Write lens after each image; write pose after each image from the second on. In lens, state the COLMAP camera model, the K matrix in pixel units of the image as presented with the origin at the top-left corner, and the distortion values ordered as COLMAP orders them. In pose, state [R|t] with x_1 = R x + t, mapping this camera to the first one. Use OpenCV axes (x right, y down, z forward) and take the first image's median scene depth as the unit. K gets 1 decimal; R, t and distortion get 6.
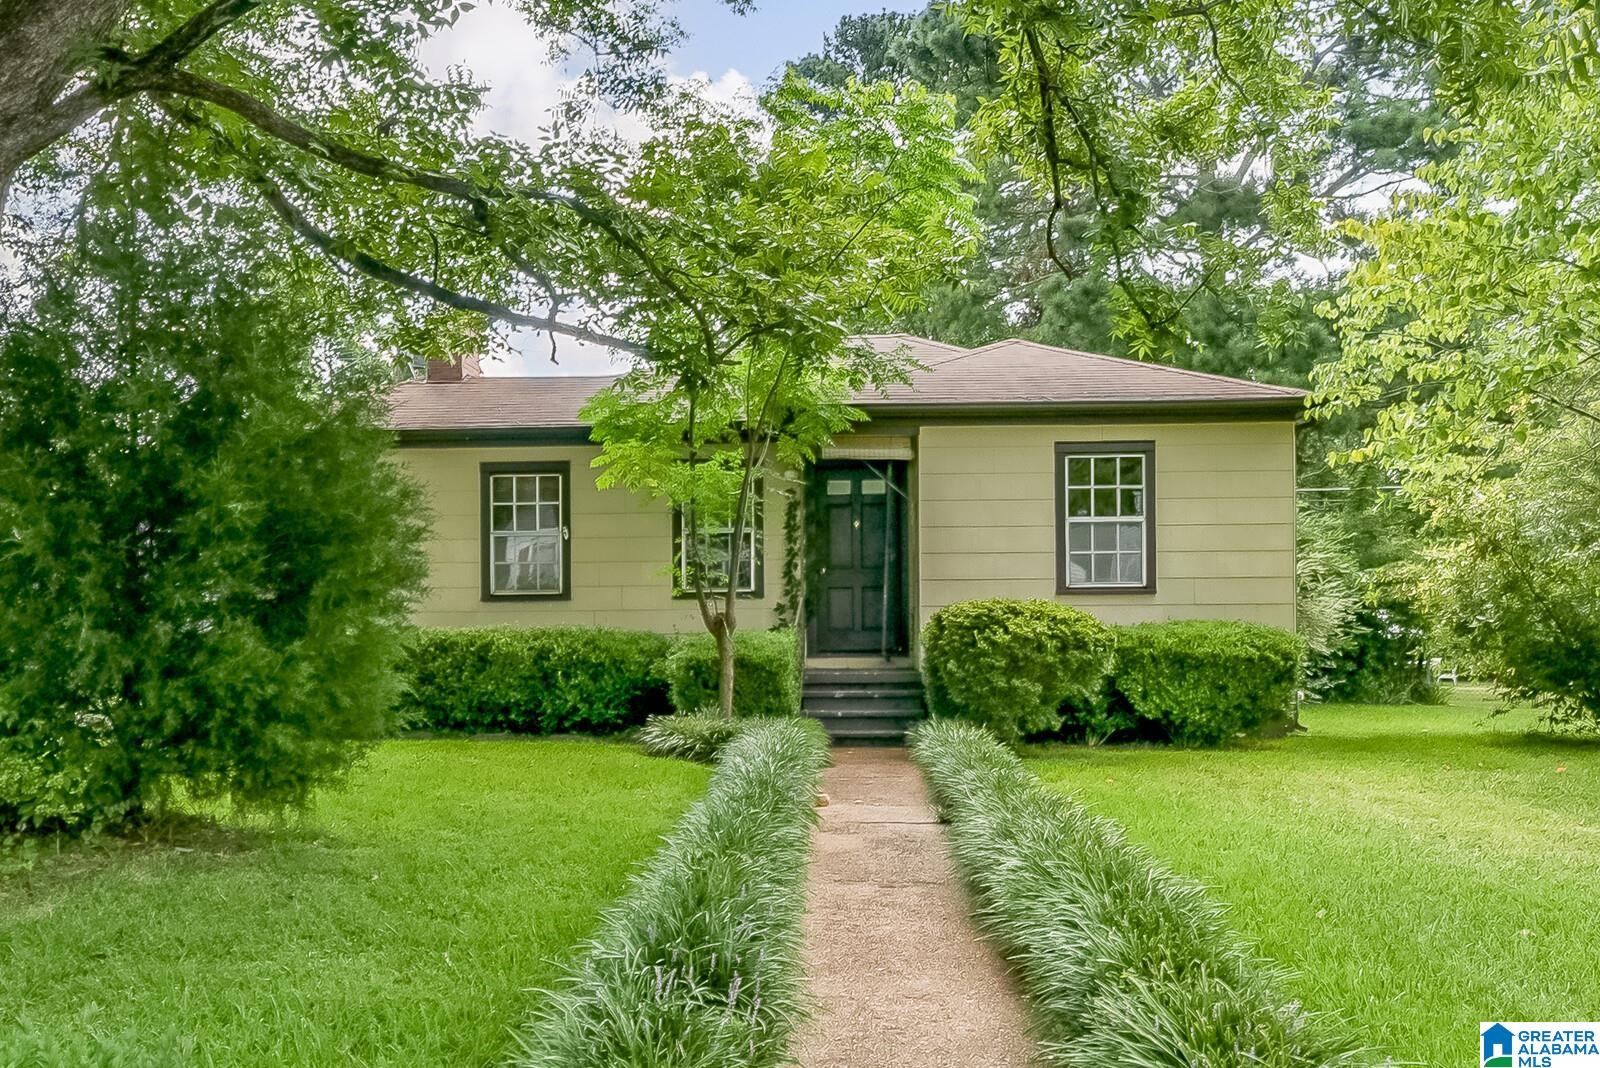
lens RADIAL K [[1636.4, 0, 800.0], [0, 1636.4, 534.0], [0, 0, 1]] dist [0.004825, 0.000978]
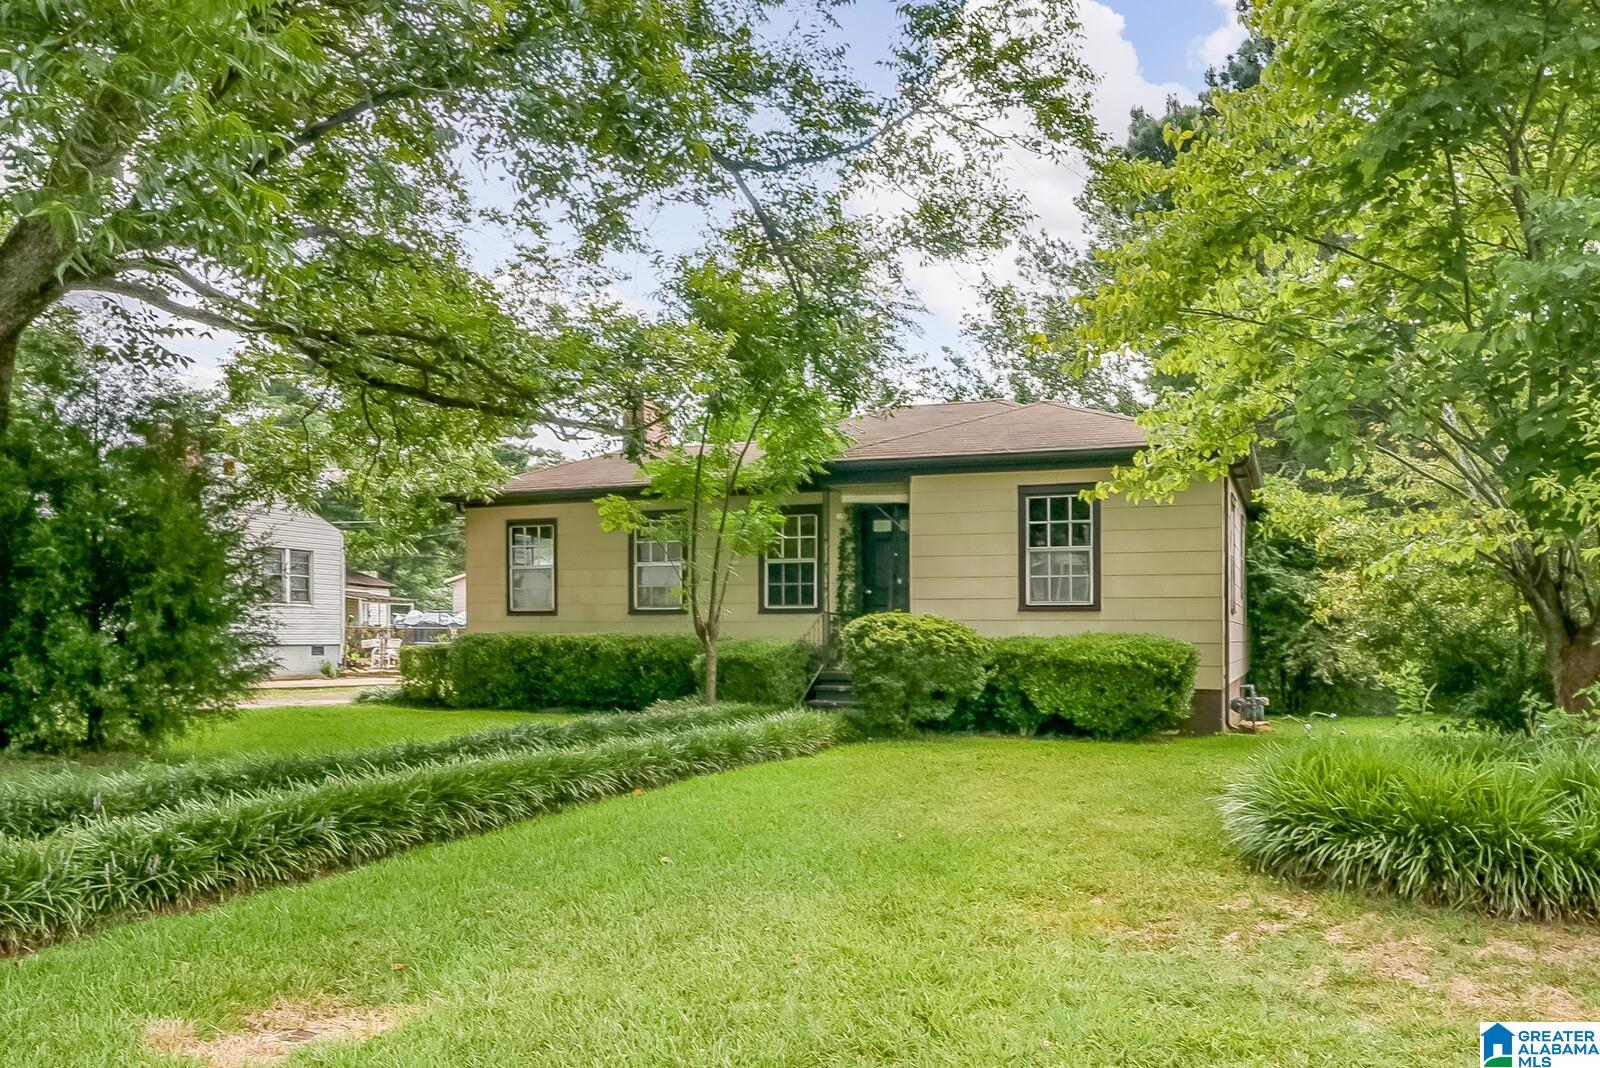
lens RADIAL K [[1636.4, 0, 800.0], [0, 1636.4, 534.0], [0, 0, 1]] dist [0.004825, 0.000978]
pose [[0.891517, -0.017873, -0.452635, 0.560972], [0.015661, 0.999840, -0.008635, -0.012352], [0.452717, 0.000609, 0.891654, -0.156849]]
